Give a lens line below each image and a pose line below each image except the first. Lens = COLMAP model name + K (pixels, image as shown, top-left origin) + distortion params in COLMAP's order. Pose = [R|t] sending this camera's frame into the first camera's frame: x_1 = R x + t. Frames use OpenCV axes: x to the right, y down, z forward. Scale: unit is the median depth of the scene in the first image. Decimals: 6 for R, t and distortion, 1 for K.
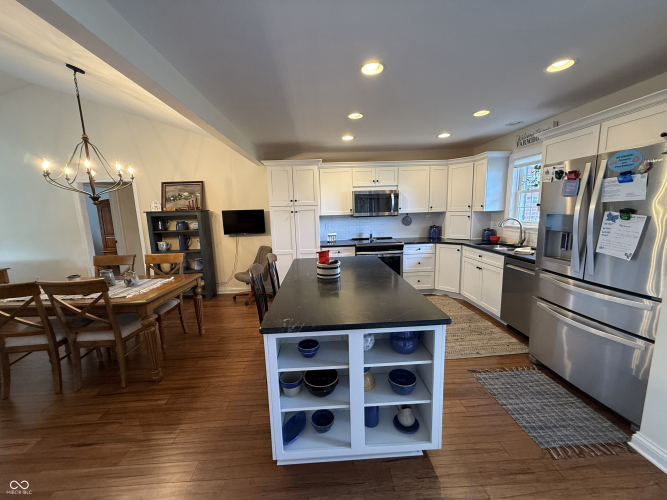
lens RADIAL K [[265.8, 0, 331.2], [0, 265.8, 250.5], [0, 0, 1]] dist [0.000413, 0.000143]
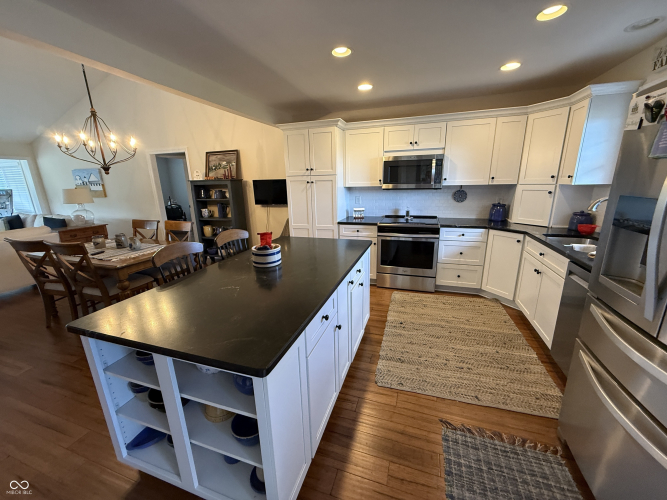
lens RADIAL K [[265.8, 0, 331.6], [0, 265.8, 250.2], [0, 0, 1]] dist [0.000413, 0.000143]
pose [[0.933067, 0.100336, -0.345425, 0.249136], [-0.061129, 0.990570, 0.122612, -0.031648], [0.354470, -0.093290, 0.930402, 0.164504]]
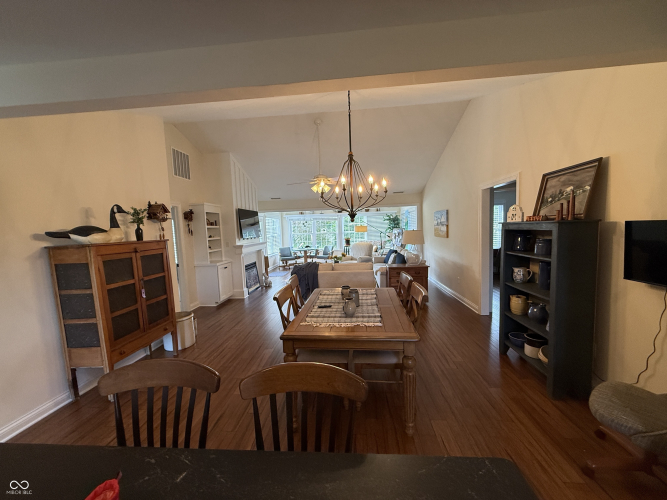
lens RADIAL K [[265.8, 0, 331.5], [0, 265.8, 249.1], [0, 0, 1]] dist [0.000413, 0.000143]
pose [[-0.125146, 0.114438, -0.985516, 0.060532], [-0.110450, 0.985544, 0.128467, -0.116357], [0.985971, 0.124928, -0.110697, 0.639098]]
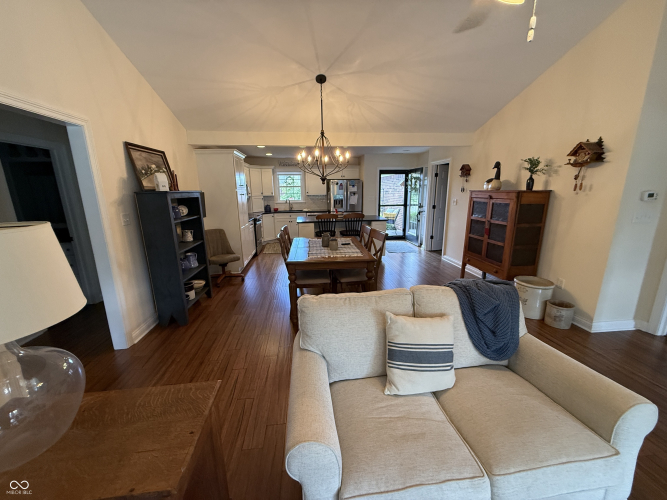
lens RADIAL K [[265.8, 0, 331.9], [0, 265.8, 250.0], [0, 0, 1]] dist [0.000413, 0.000143]
pose [[-0.062252, -0.188779, 0.980044, -1.370607], [0.169230, 0.965734, 0.196772, -0.066429], [-0.983609, 0.178102, -0.028172, 0.645273]]
